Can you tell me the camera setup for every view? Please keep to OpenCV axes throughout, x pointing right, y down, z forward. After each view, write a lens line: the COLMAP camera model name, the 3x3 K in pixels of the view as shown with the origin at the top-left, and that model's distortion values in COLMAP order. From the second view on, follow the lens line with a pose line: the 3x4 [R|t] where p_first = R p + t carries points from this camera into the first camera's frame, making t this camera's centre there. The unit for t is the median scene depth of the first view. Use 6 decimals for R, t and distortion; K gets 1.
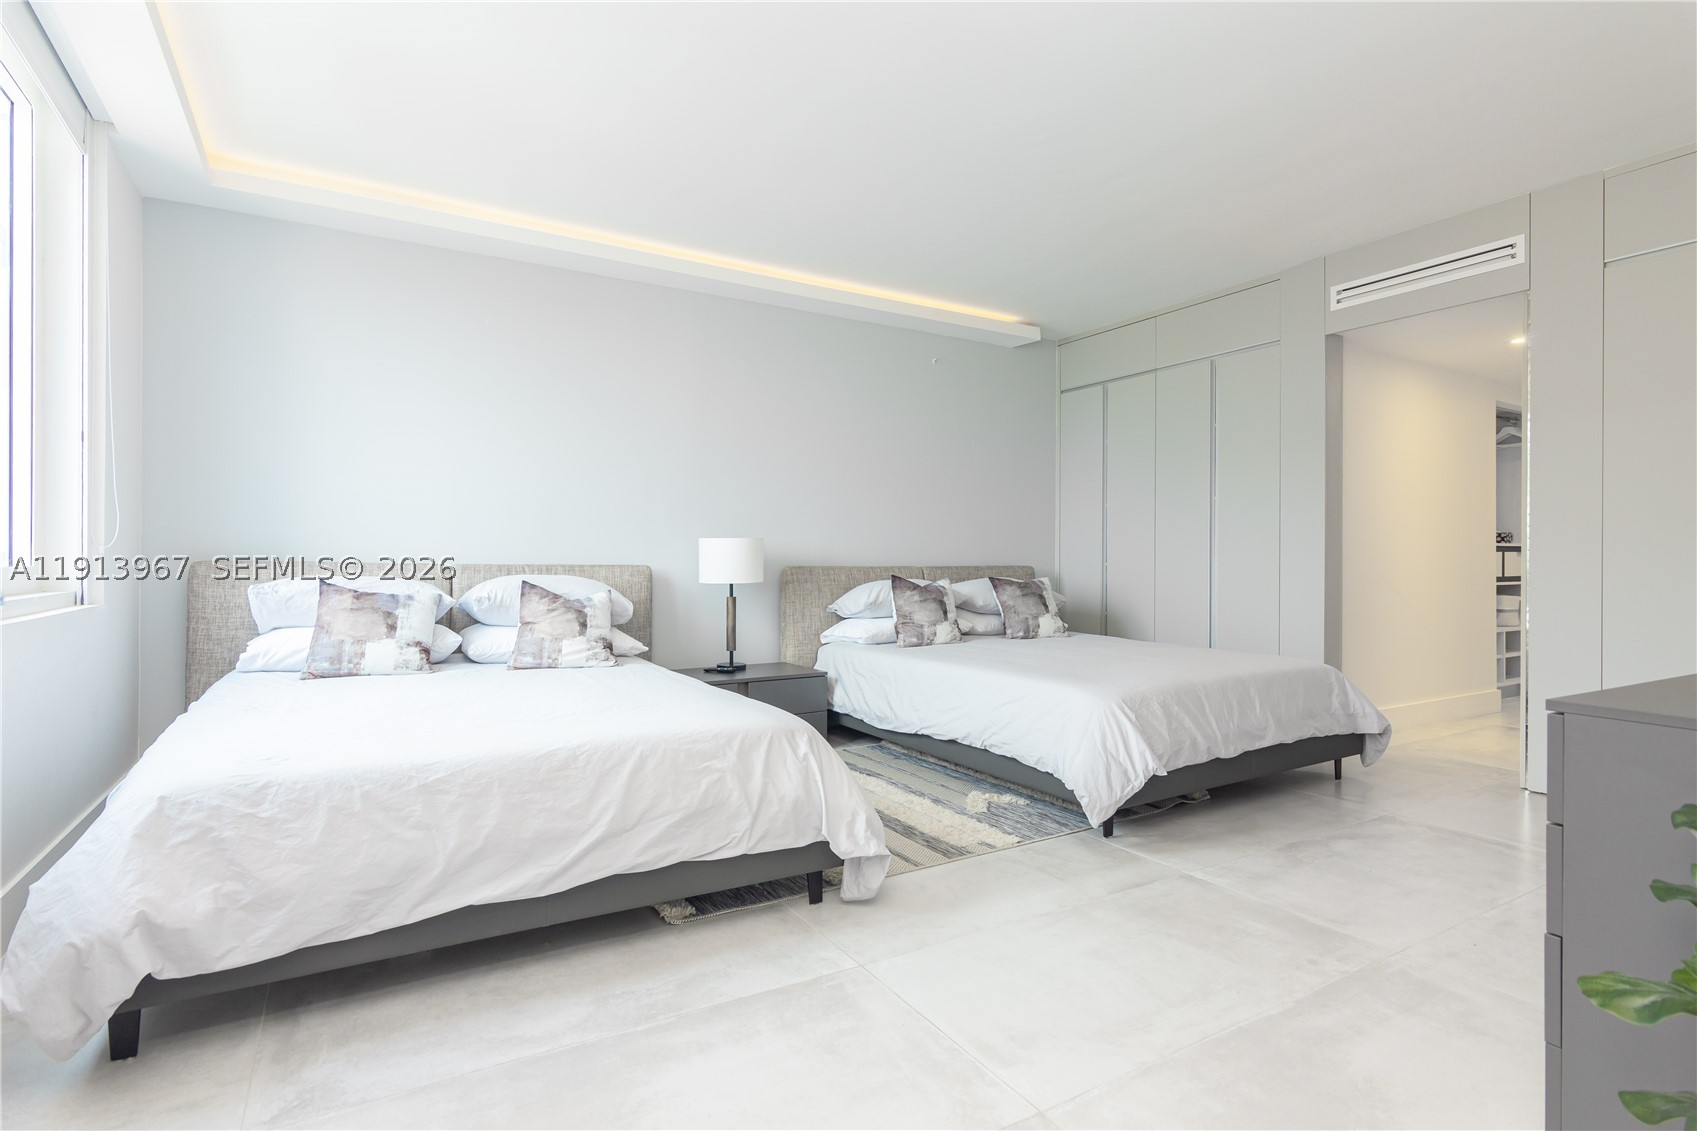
lens RADIAL K [[837.0, 0, 848.1], [0, 837.0, 555.3], [0, 0, 1]] dist [0.002738, 0.000022]
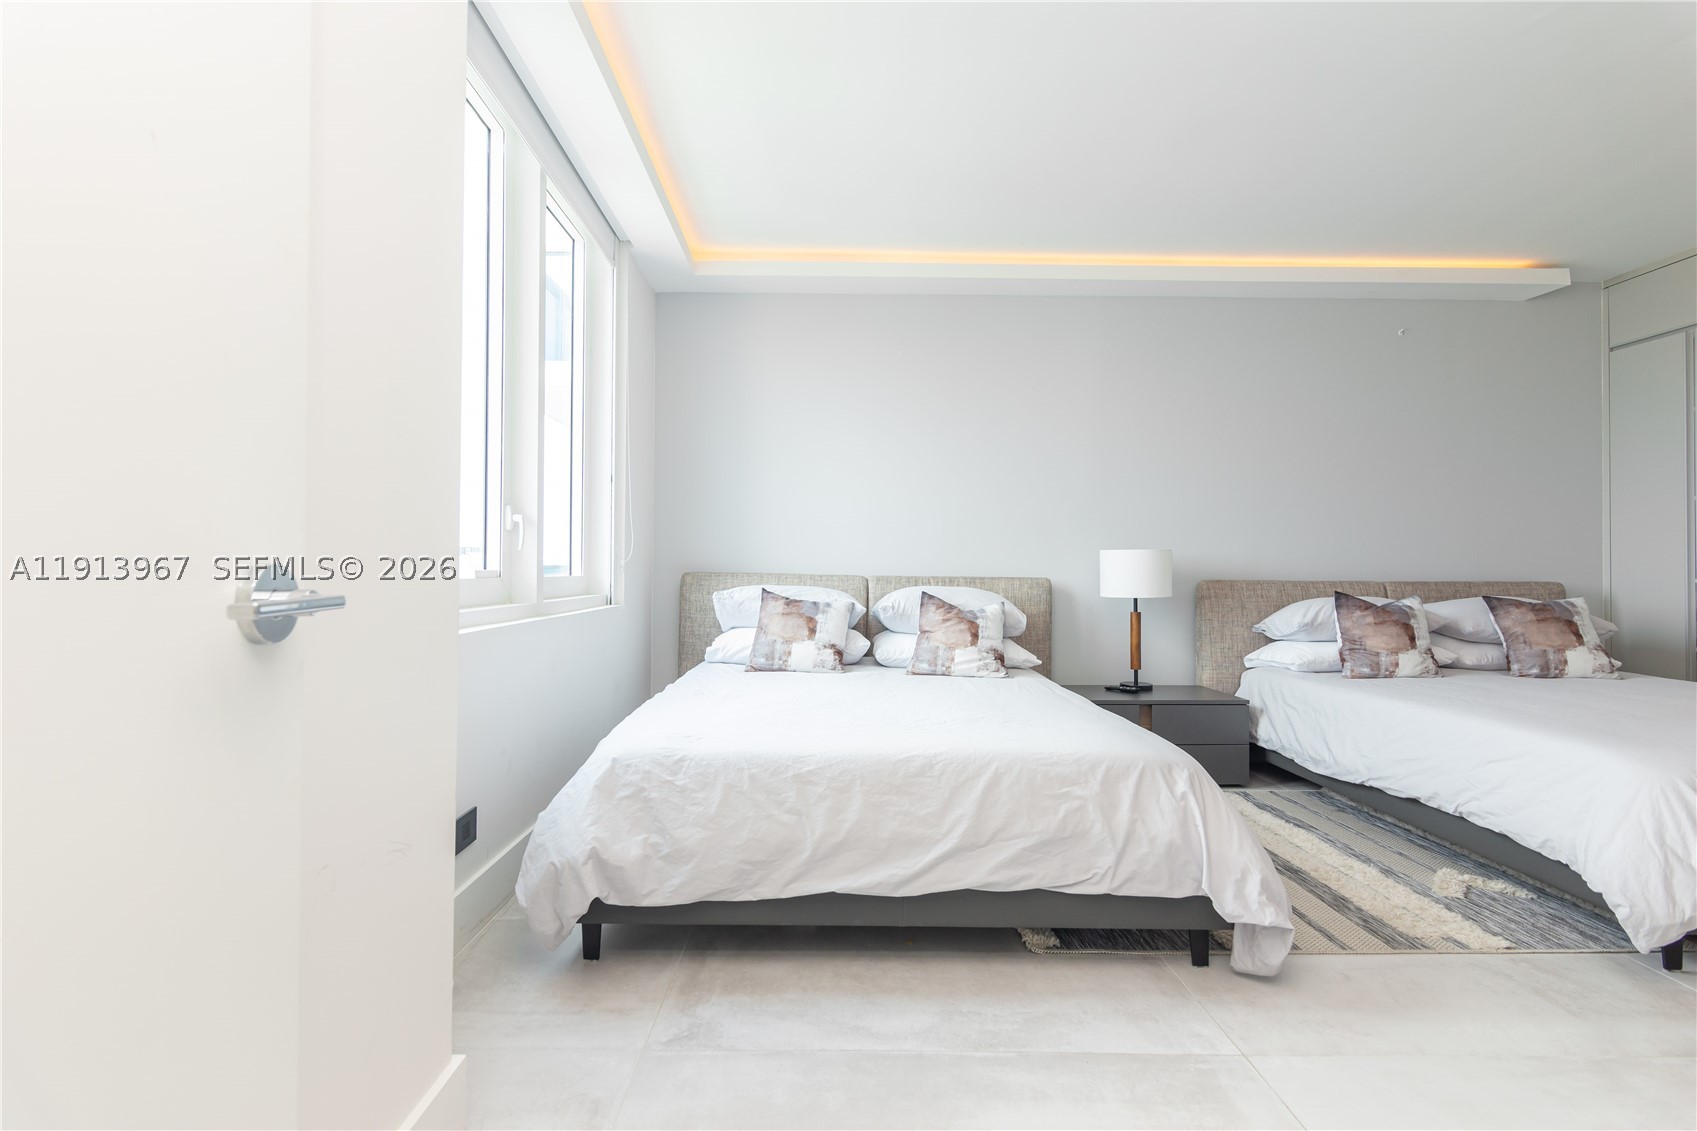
lens RADIAL K [[821.8, 0, 844.8], [0, 821.8, 554.7], [0, 0, 1]] dist [0.003090, -0.000202]
pose [[0.866350, -0.007355, -0.499383, 0.054956], [-0.000581, 0.999876, -0.015734, -0.000145], [0.499437, 0.013921, 0.866238, 0.048762]]
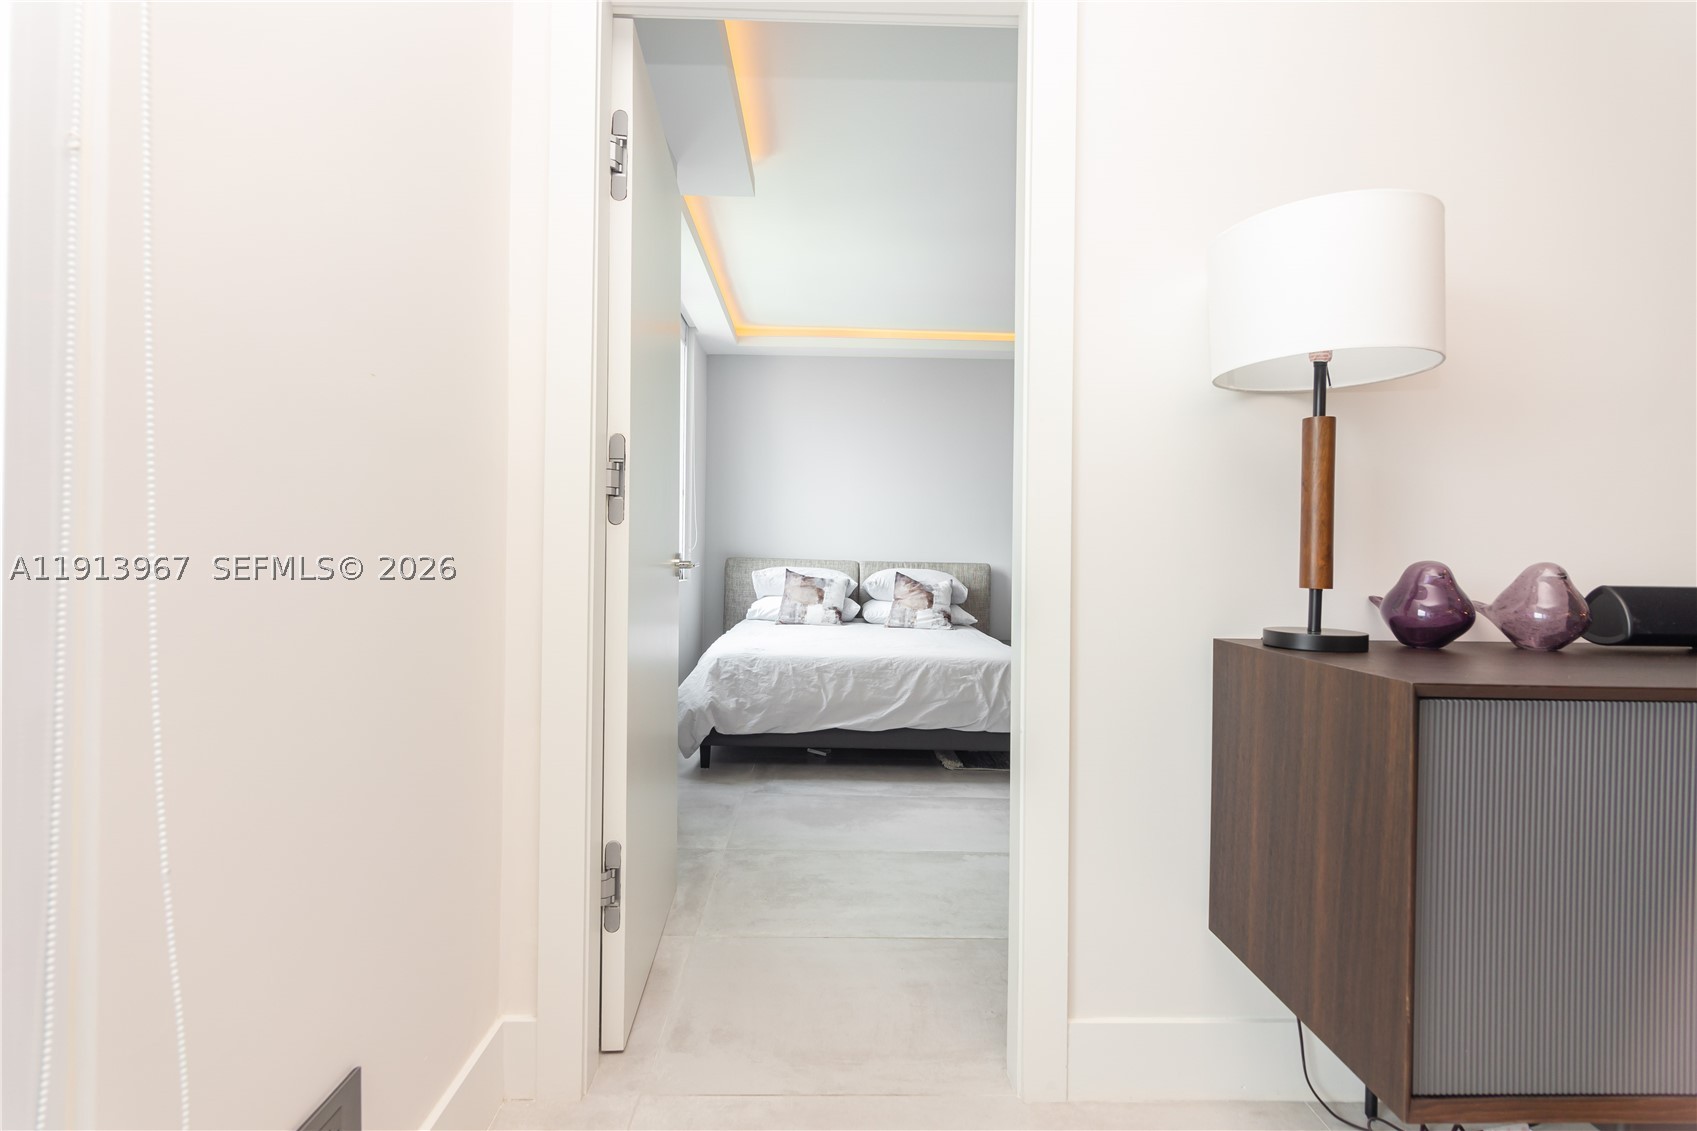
lens RADIAL K [[821.8, 0, 844.8], [0, 821.8, 554.7], [0, 0, 1]] dist [0.003090, -0.000202]
pose [[0.869668, 0.007388, -0.493581, 0.314025], [-0.008647, 0.999963, -0.000268, -0.000365], [0.493560, 0.004502, 0.869700, -0.417354]]
